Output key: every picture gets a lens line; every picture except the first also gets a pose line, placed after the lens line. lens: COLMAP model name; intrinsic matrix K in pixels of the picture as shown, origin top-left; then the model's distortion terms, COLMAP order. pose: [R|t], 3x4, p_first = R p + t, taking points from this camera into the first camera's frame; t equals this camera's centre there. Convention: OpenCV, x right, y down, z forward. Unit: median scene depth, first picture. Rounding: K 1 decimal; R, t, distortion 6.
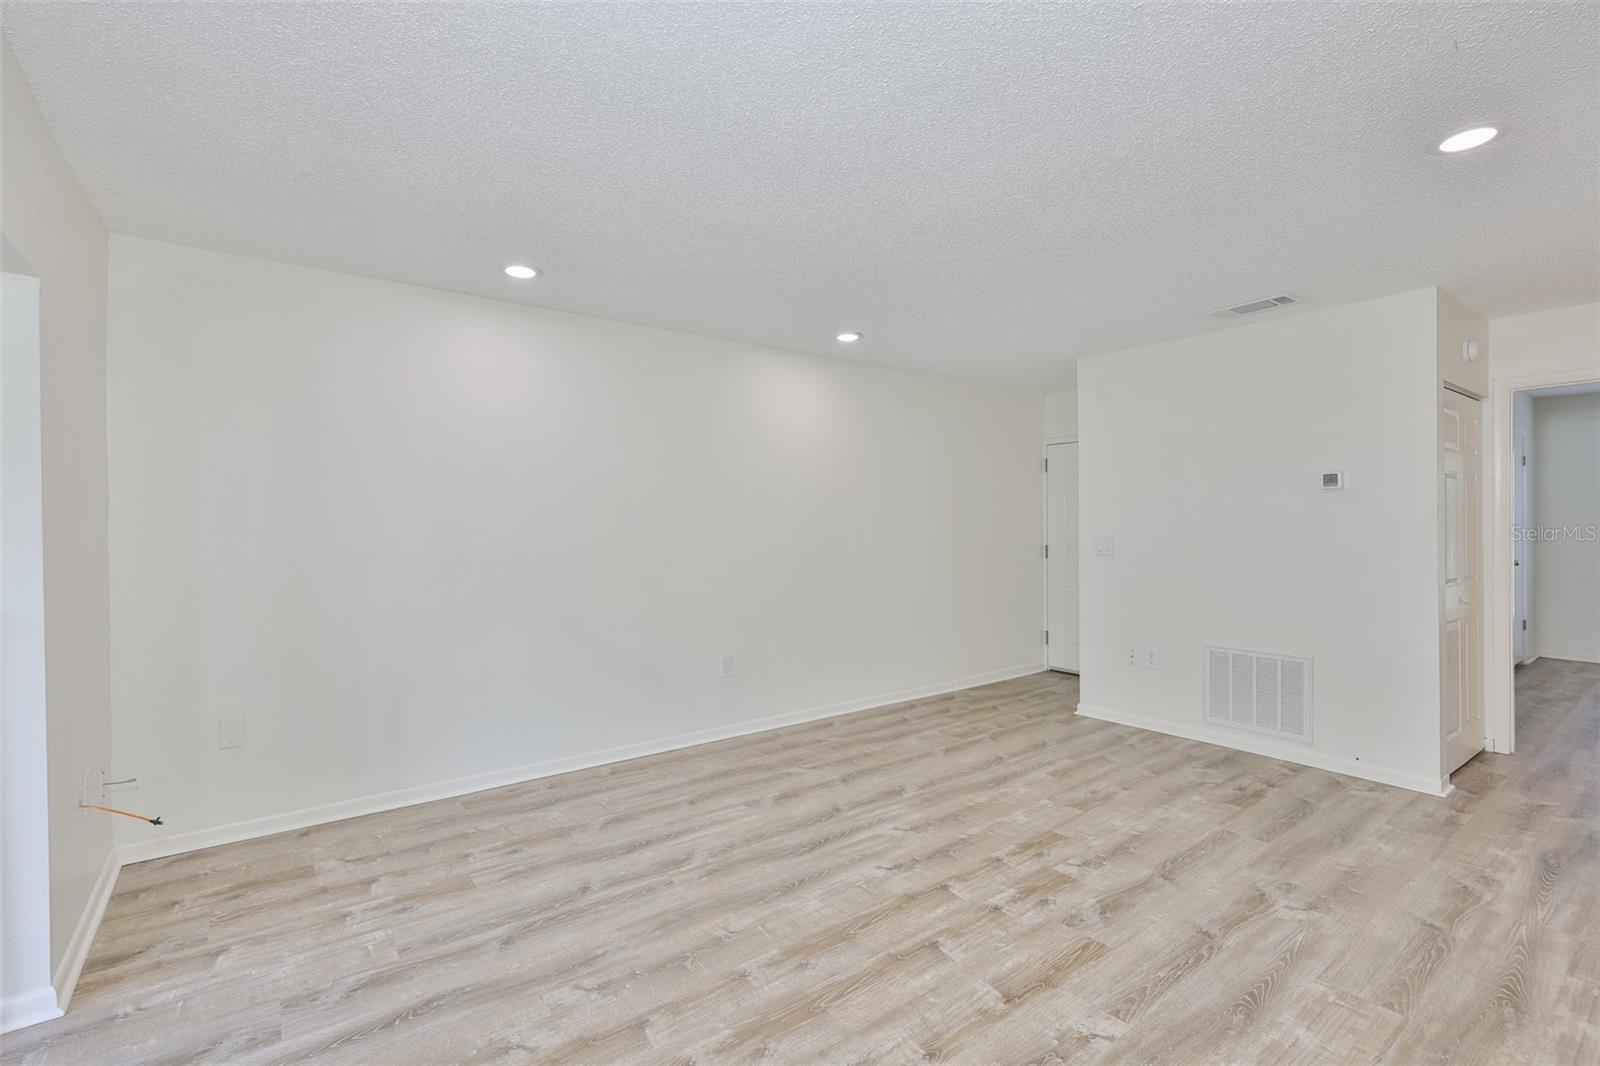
lens RADIAL K [[718.4, 0, 803.5], [0, 718.4, 528.1], [0, 0, 1]] dist [-0.000580, 0.000432]
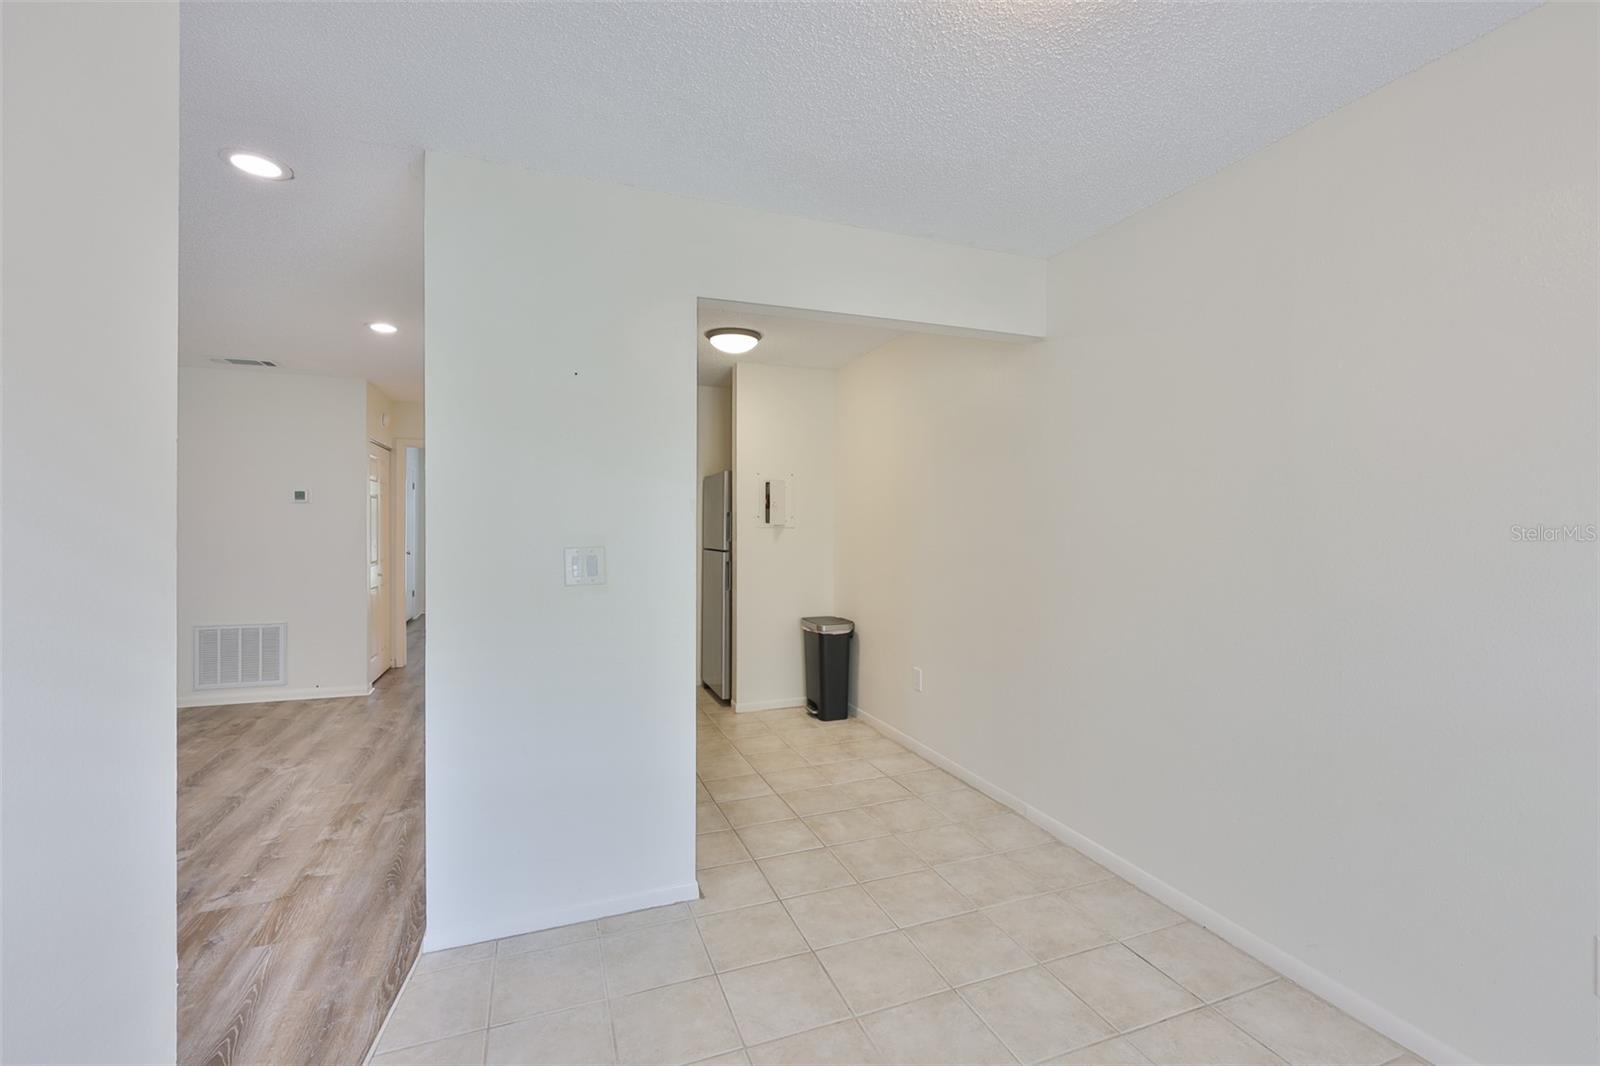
lens RADIAL K [[698.2, 0, 791.0], [0, 698.2, 530.6], [0, 0, 1]] dist [-0.002690, -0.000216]
pose [[0.288330, 0.003592, 0.957524, -0.349656], [-0.000335, 0.999993, -0.003650, 0.012584], [-0.957531, 0.000732, 0.288329, -0.373428]]
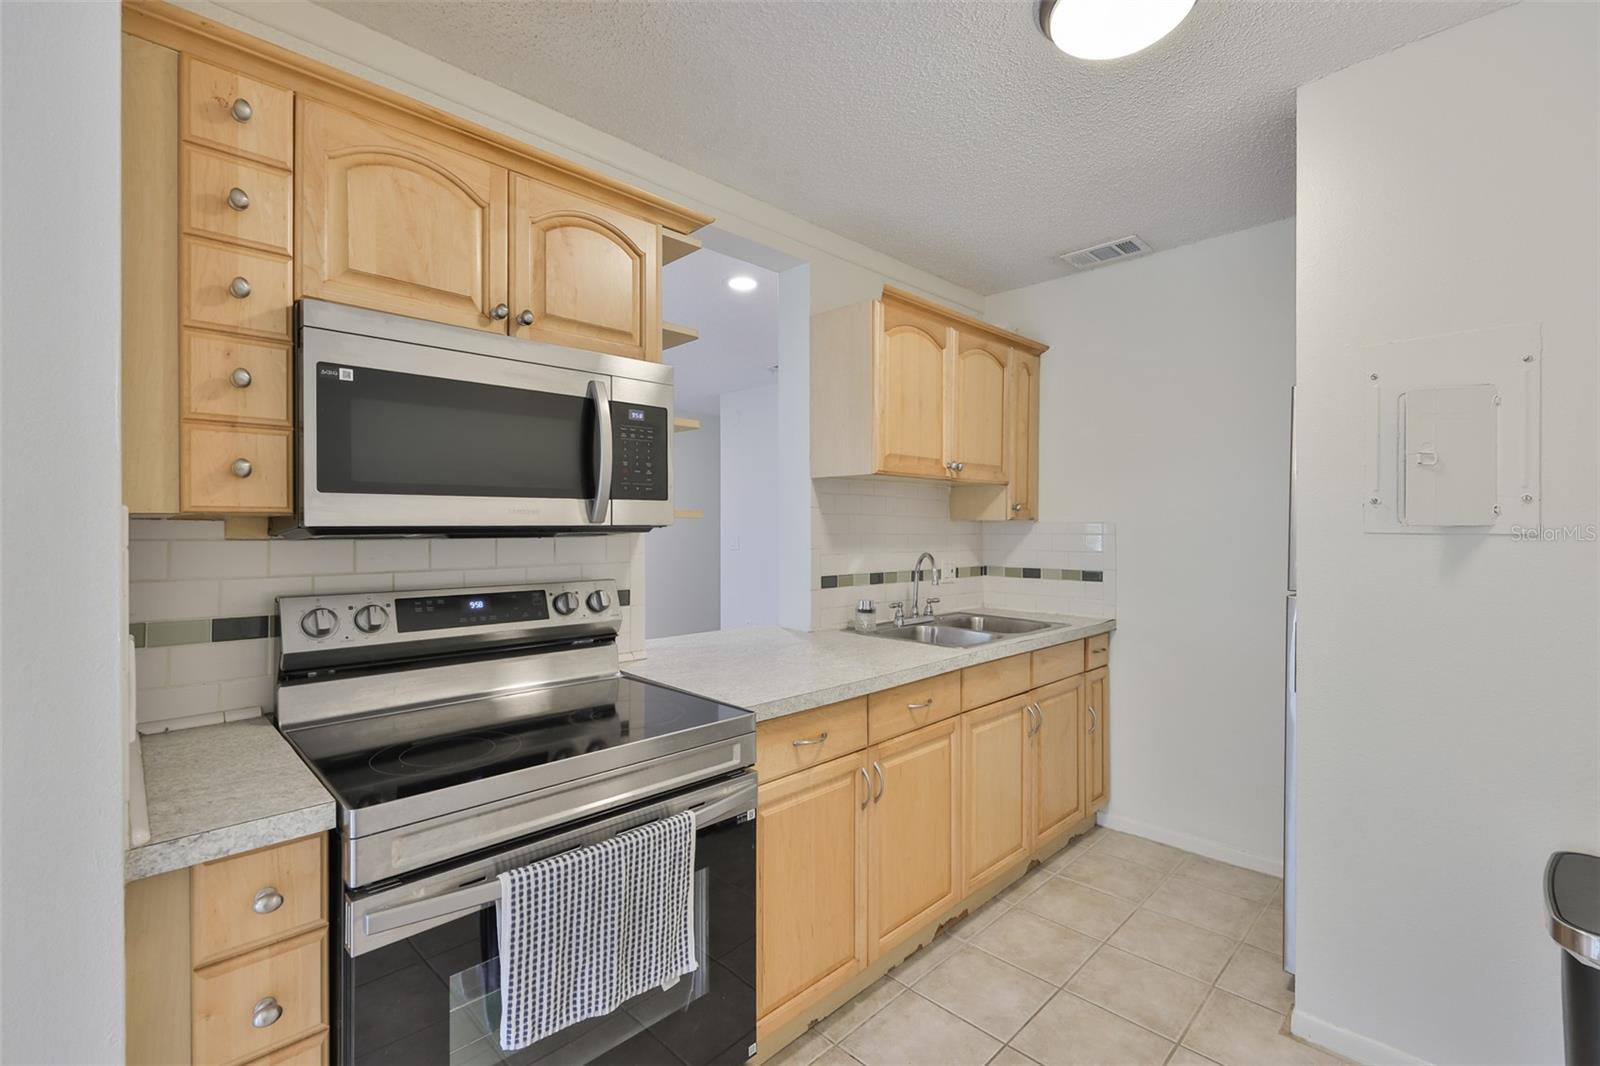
lens RADIAL K [[684.4, 0, 800.0], [0, 684.4, 526.7], [0, 0, 1]] dist [-0.000634, 0.000854]
pose [[0.991255, 0.007151, 0.131763, 0.552350], [-0.007049, 0.999974, -0.001245, -0.000315], [-0.131769, 0.000305, 0.991280, -0.321171]]
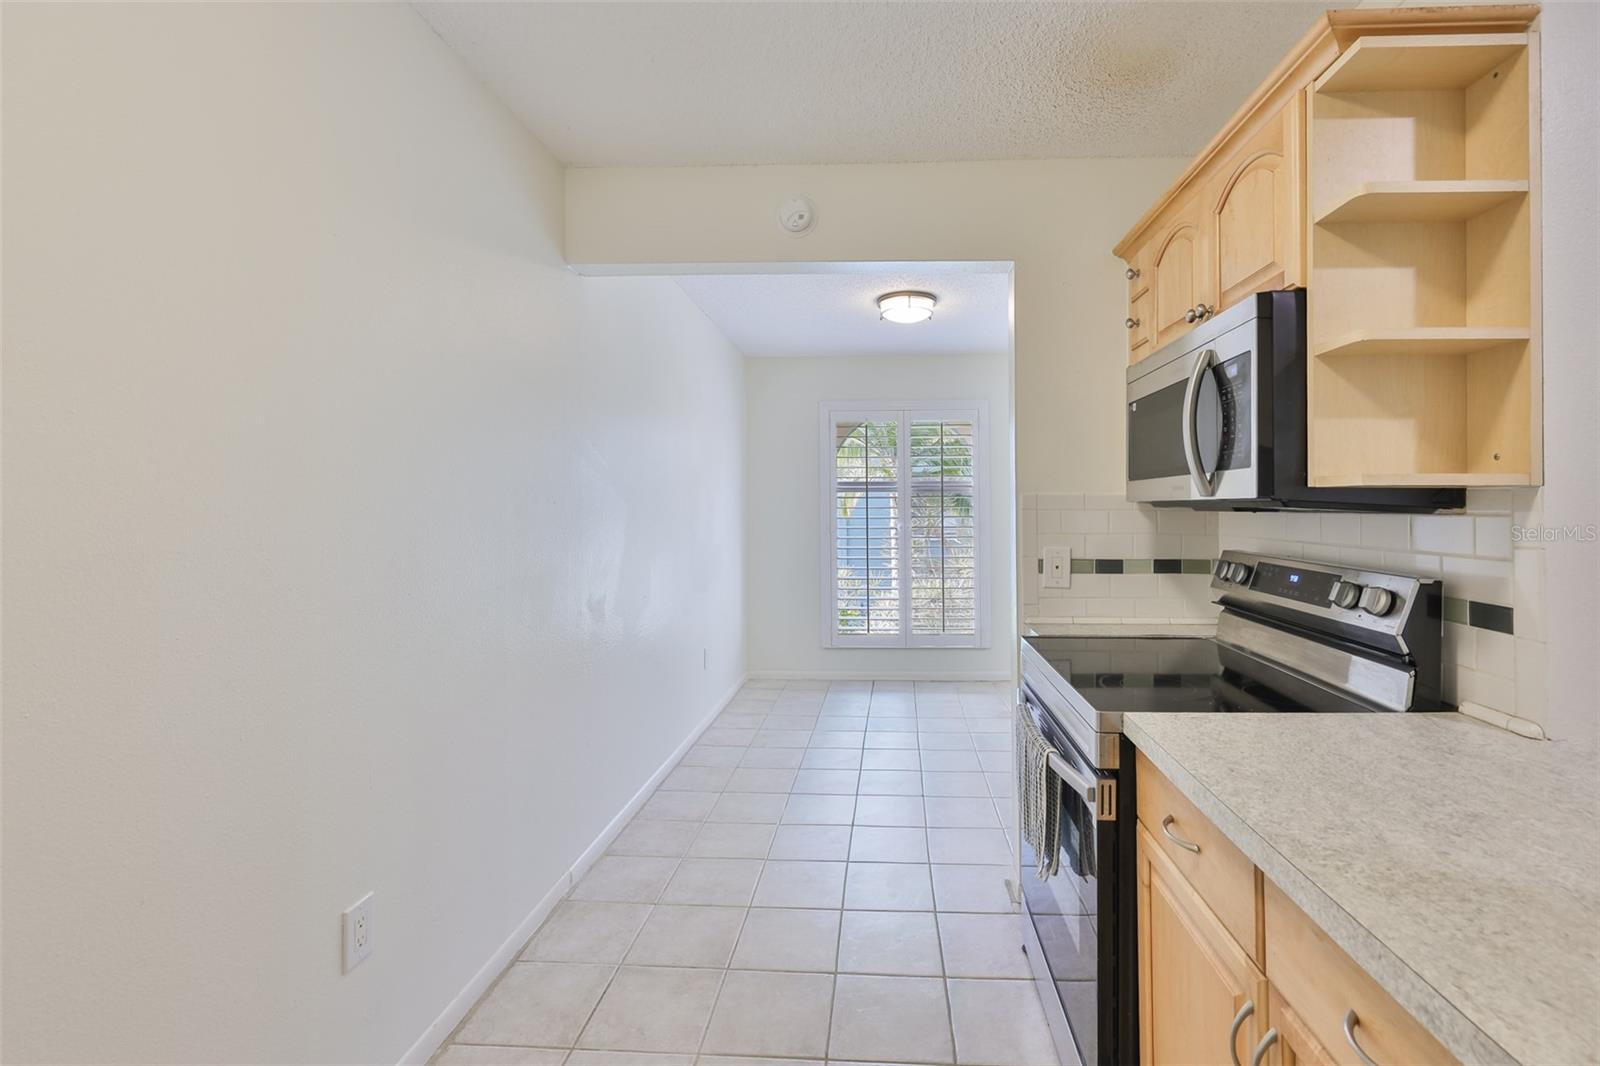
lens RADIAL K [[740.8, 0, 849.1], [0, 740.8, 507.5], [0, 0, 1]] dist [-0.001882, -0.000372]
pose [[-0.643177, 0.008948, -0.765665, 0.994156], [0.003079, 0.999954, 0.009099, -0.000533], [0.765711, 0.003495, -0.643175, 0.280851]]
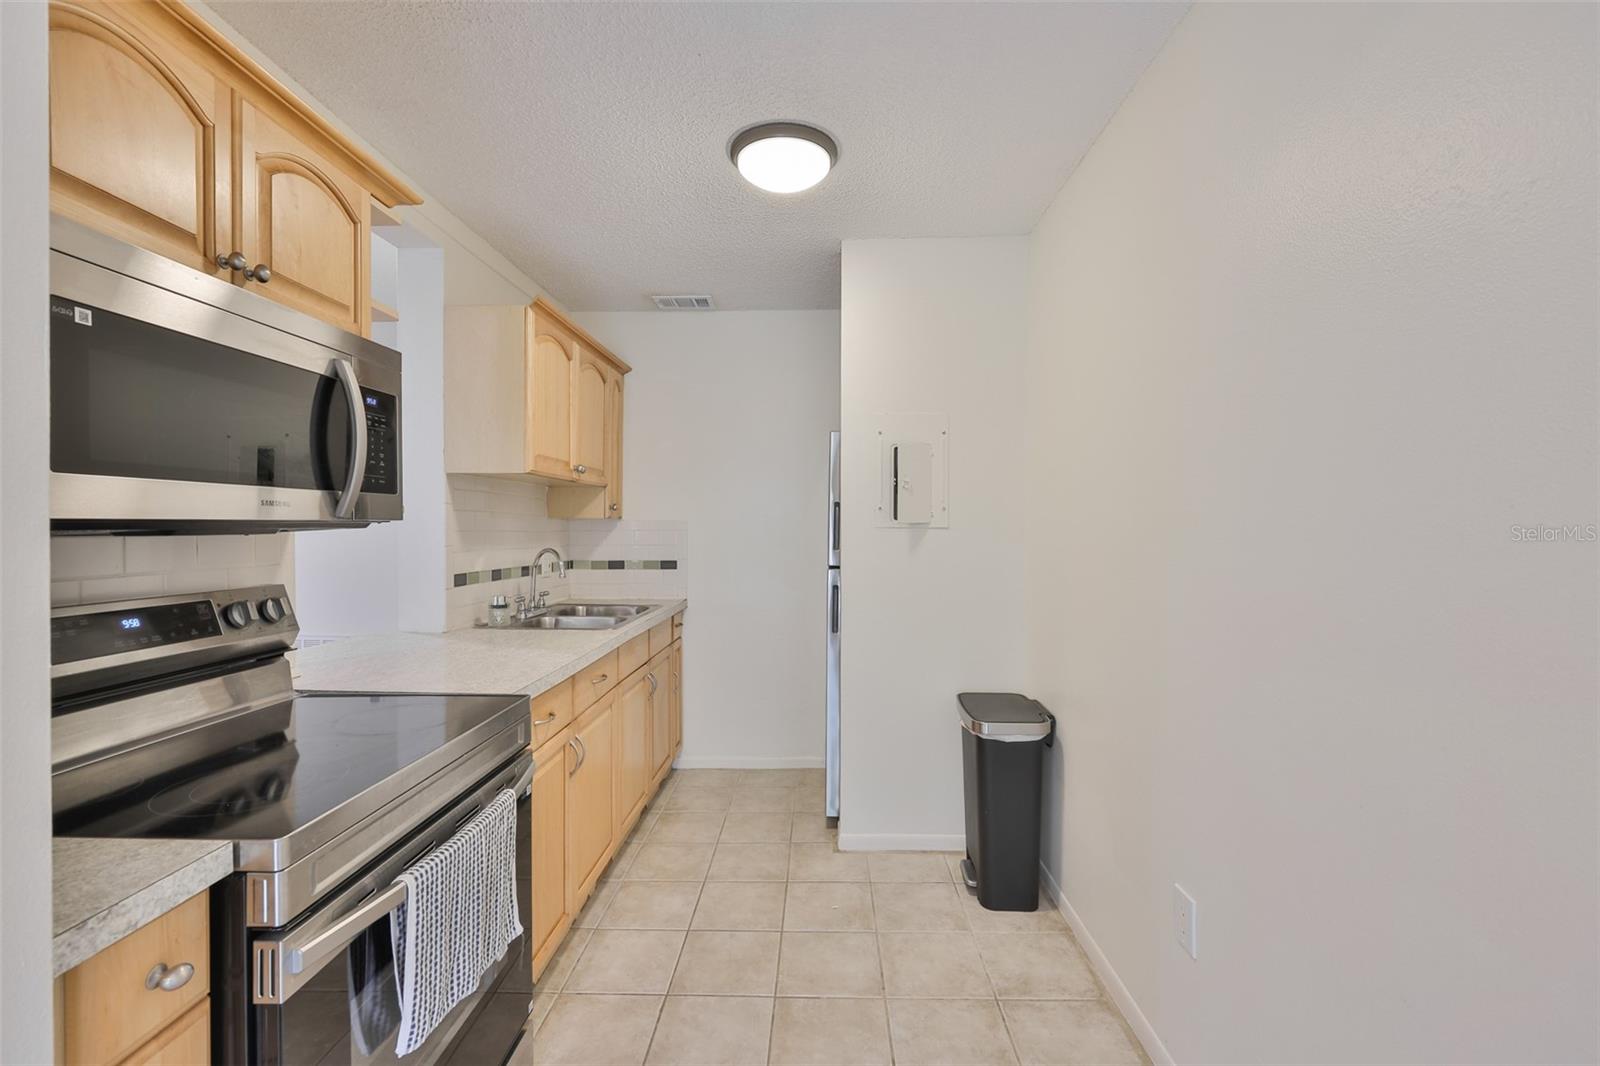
lens RADIAL K [[685.4, 0, 789.4], [0, 685.4, 529.7], [0, 0, 1]] dist [-0.002765, 0.000038]
pose [[0.632909, 0.002865, 0.774221, 0.328935], [-0.004886, 0.999988, 0.000294, 0.003519], [-0.774211, -0.003969, 0.632915, -0.319171]]
